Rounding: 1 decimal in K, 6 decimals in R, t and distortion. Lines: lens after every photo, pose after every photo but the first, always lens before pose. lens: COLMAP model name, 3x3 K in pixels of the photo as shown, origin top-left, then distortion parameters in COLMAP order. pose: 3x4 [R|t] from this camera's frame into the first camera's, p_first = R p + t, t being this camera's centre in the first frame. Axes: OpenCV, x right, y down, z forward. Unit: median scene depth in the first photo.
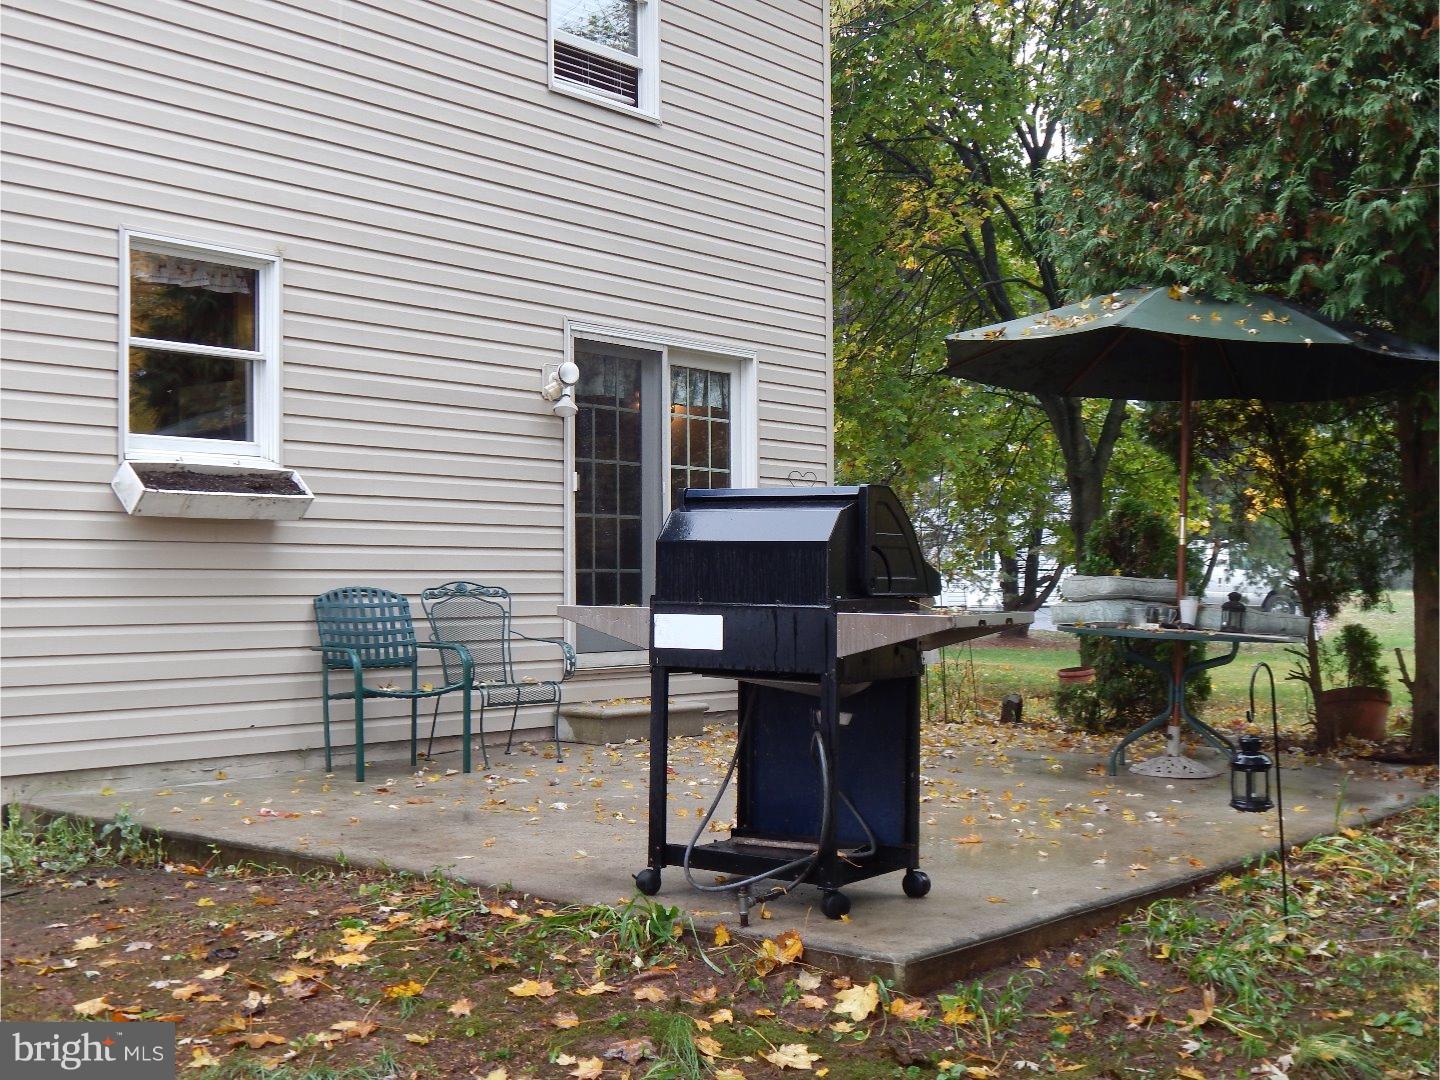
lens RADIAL K [[1763.1, 0, 725.4], [0, 1763.1, 547.6], [0, 0, 1]] dist [0.032971, 0.000000]
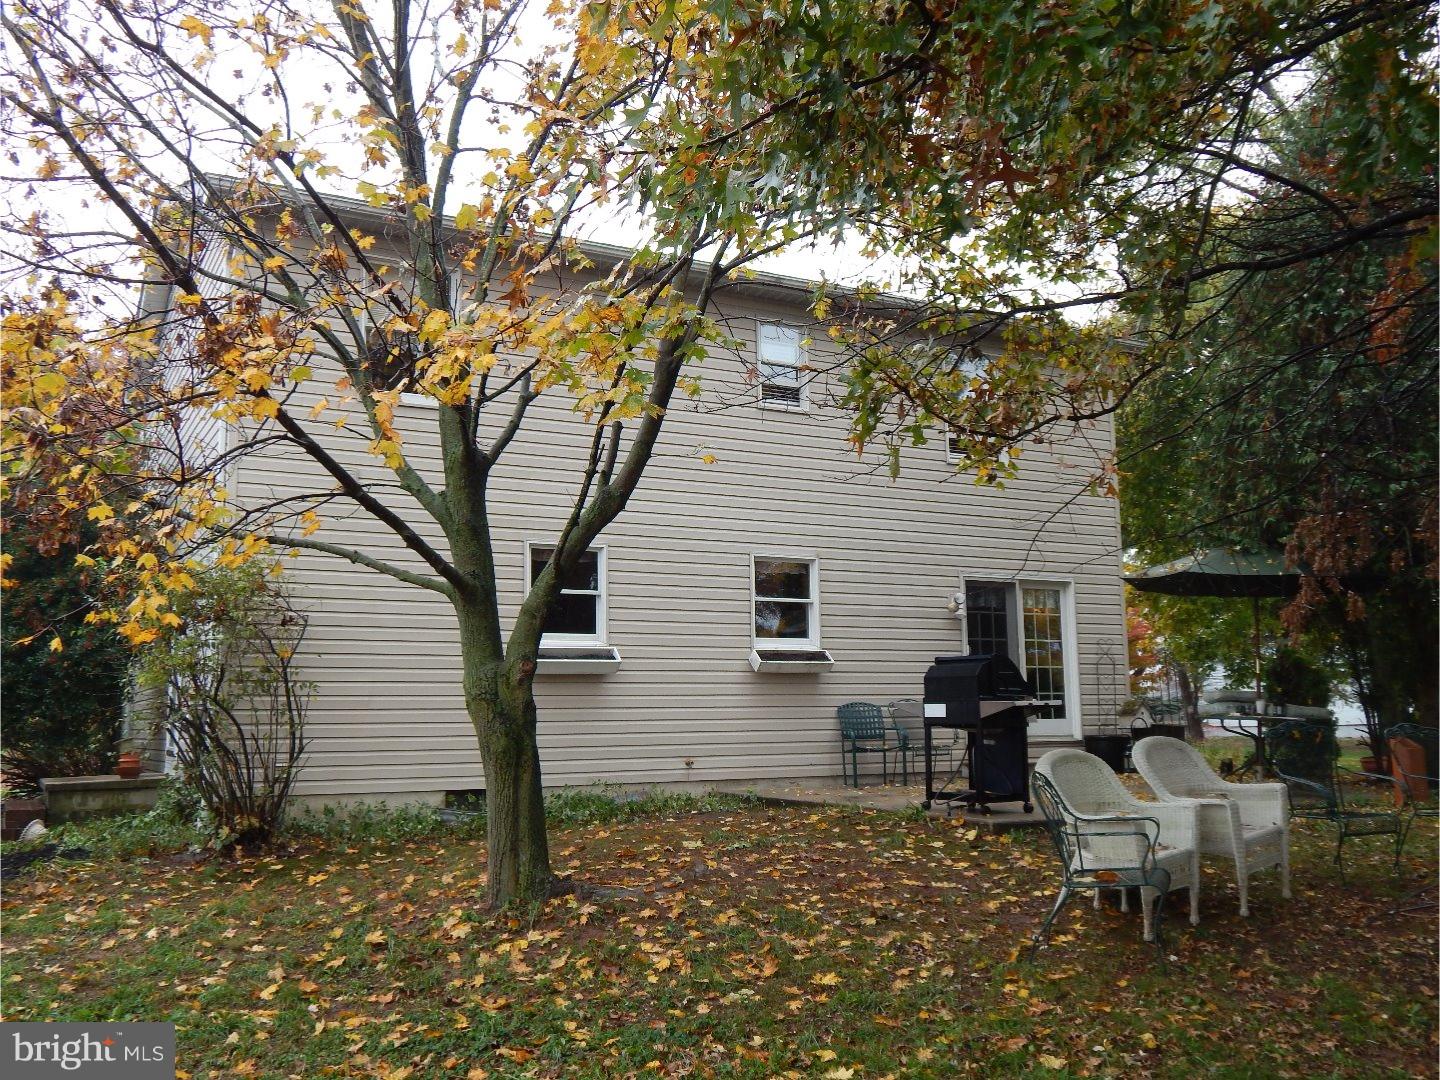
lens RADIAL K [[1294.7, 0, 721.4], [0, 1294.7, 537.4], [0, 0, 1]] dist [-0.003015, -0.001021]
pose [[0.922100, -0.065676, -0.381338, 0.272673], [0.019623, 0.992160, -0.123424, 0.014557], [0.386454, 0.106326, 0.916159, -0.583465]]
